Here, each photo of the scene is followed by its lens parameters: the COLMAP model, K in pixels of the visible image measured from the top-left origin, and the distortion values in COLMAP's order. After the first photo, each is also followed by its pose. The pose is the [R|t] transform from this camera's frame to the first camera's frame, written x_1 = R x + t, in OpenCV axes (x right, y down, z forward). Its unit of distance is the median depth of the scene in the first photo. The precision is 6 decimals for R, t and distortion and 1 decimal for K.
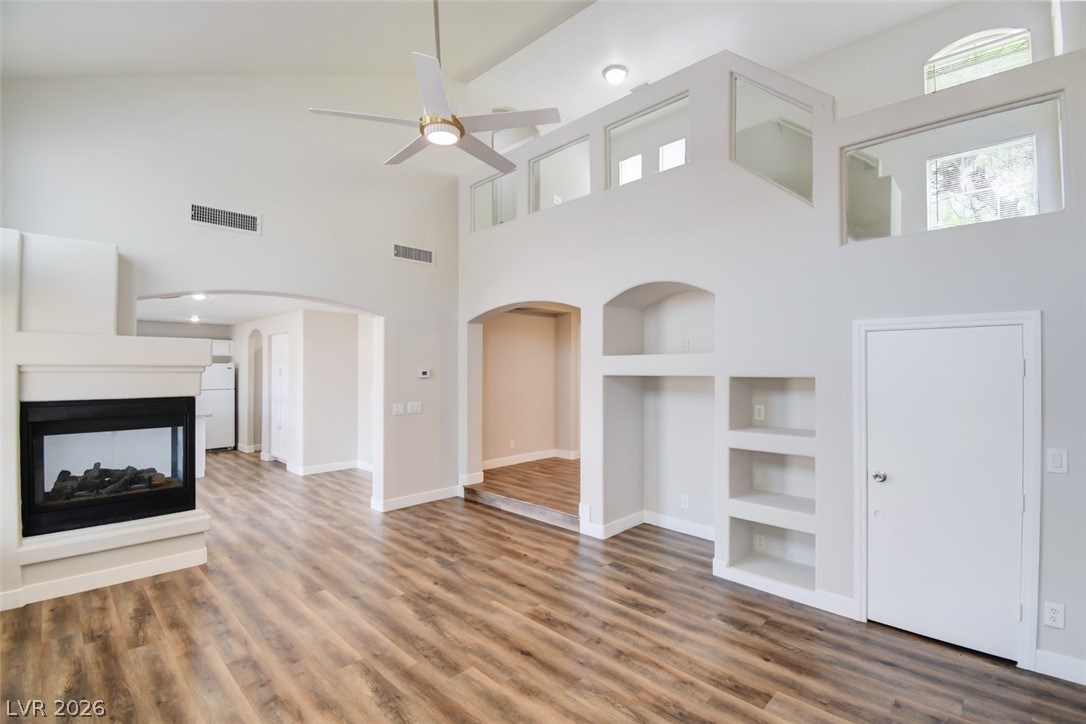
lens RADIAL K [[485.5, 0, 544.6], [0, 485.5, 358.9], [0, 0, 1]] dist [0.001093, -0.015300]
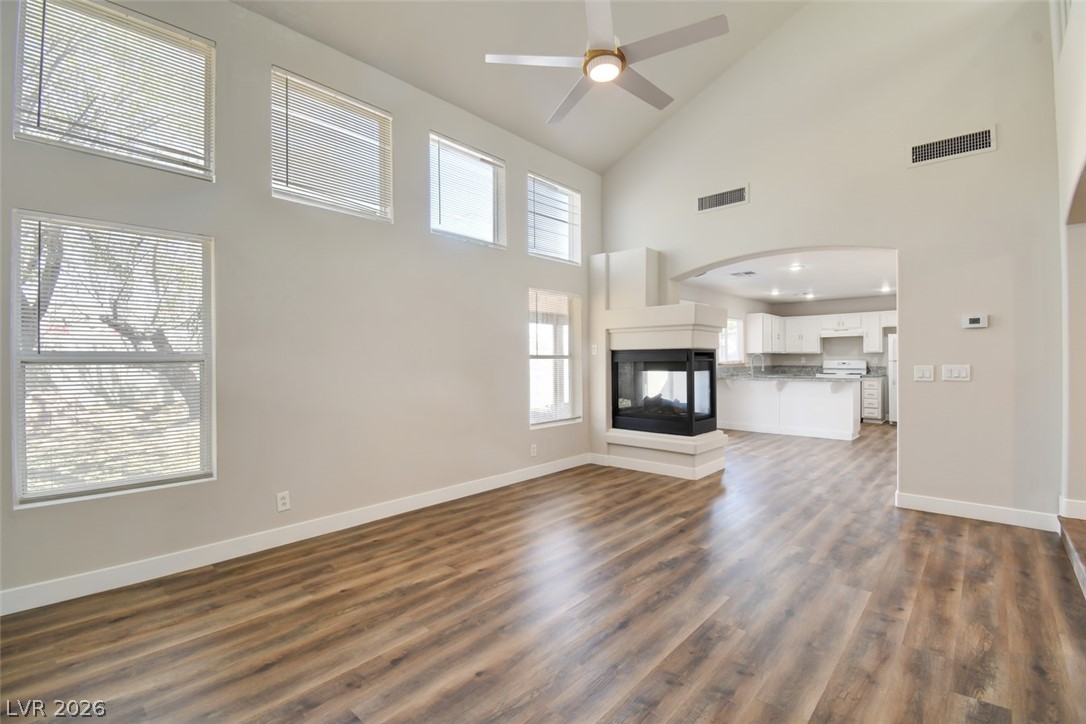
lens RADIAL K [[485.5, 0, 544.6], [0, 485.5, 358.9], [0, 0, 1]] dist [0.001093, -0.015300]
pose [[0.012392, -0.002192, -0.999921, 0.527627], [0.021933, 0.999758, -0.001920, 0.094047], [0.999683, -0.021907, 0.012437, 0.565596]]
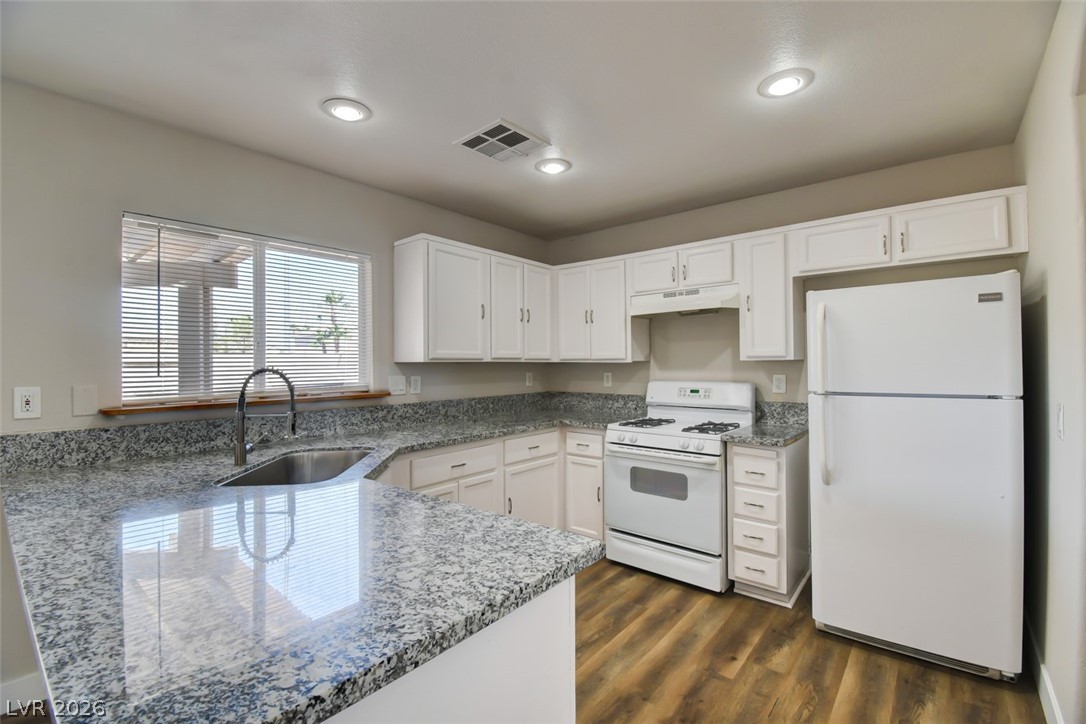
lens RADIAL K [[470.9, 0, 542.8], [0, 470.9, 356.8], [0, 0, 1]] dist [-0.059033, -0.000114]
pose [[0.060937, -0.015080, -0.998028, -1.045965], [0.023621, 0.999628, -0.013661, 0.089775], [0.997862, -0.022742, 0.061270, 1.748957]]
